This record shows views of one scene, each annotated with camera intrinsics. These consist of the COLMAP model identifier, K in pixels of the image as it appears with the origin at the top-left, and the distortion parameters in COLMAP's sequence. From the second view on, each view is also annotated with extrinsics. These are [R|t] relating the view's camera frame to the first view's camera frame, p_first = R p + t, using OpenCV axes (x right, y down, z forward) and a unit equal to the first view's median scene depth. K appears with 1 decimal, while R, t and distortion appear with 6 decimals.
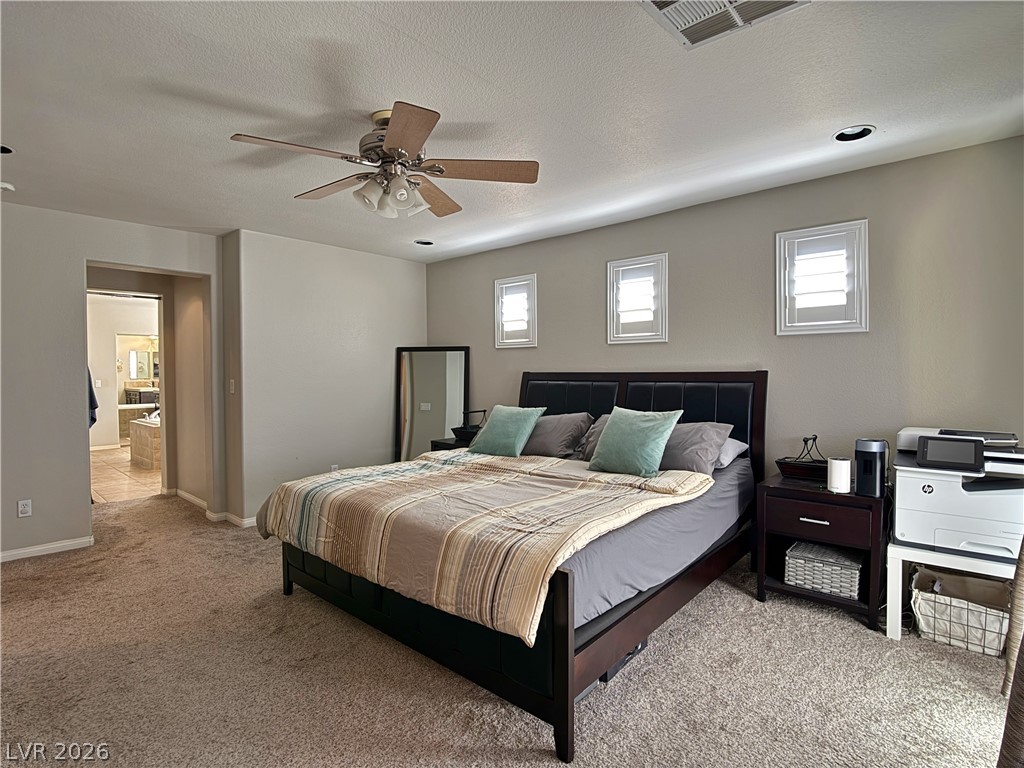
lens RADIAL K [[523.4, 0, 506.2], [0, 523.4, 384.0], [0, 0, 1]] dist [-0.023260, -0.001447]
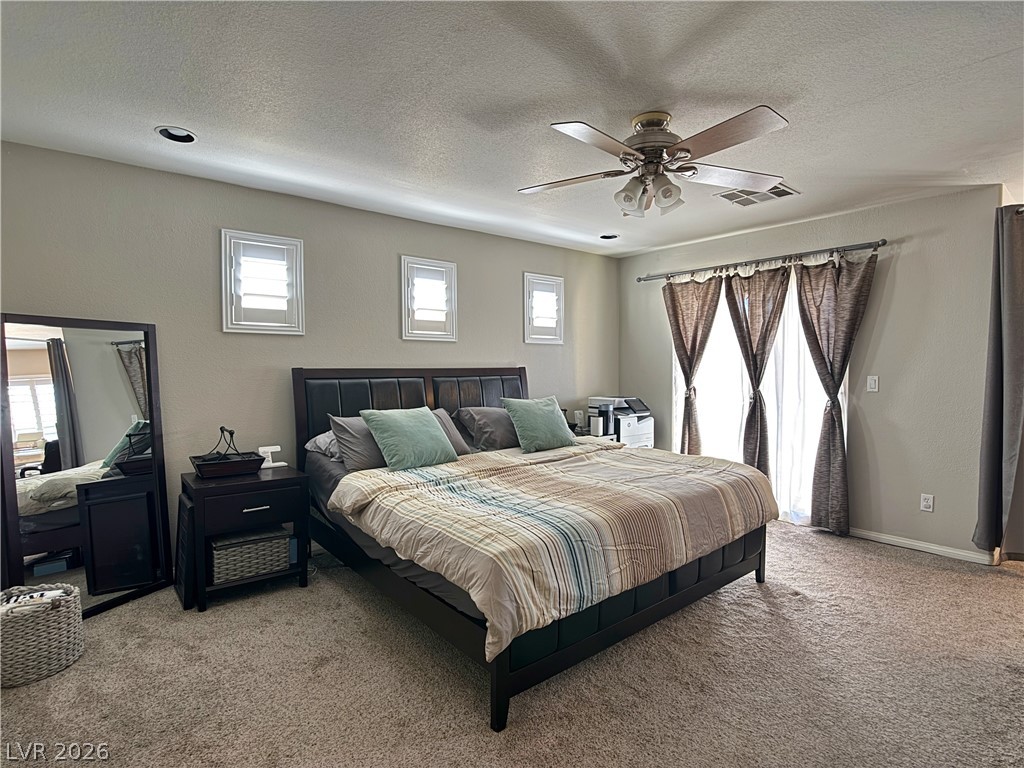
lens RADIAL K [[523.4, 0, 511.8], [0, 523.4, 386.1], [0, 0, 1]] dist [-0.023260, -0.001447]
pose [[0.145464, -0.028401, 0.988956, -0.659352], [0.024587, 0.999383, 0.025084, -0.007561], [-0.989058, 0.020666, 0.146072, 0.584532]]
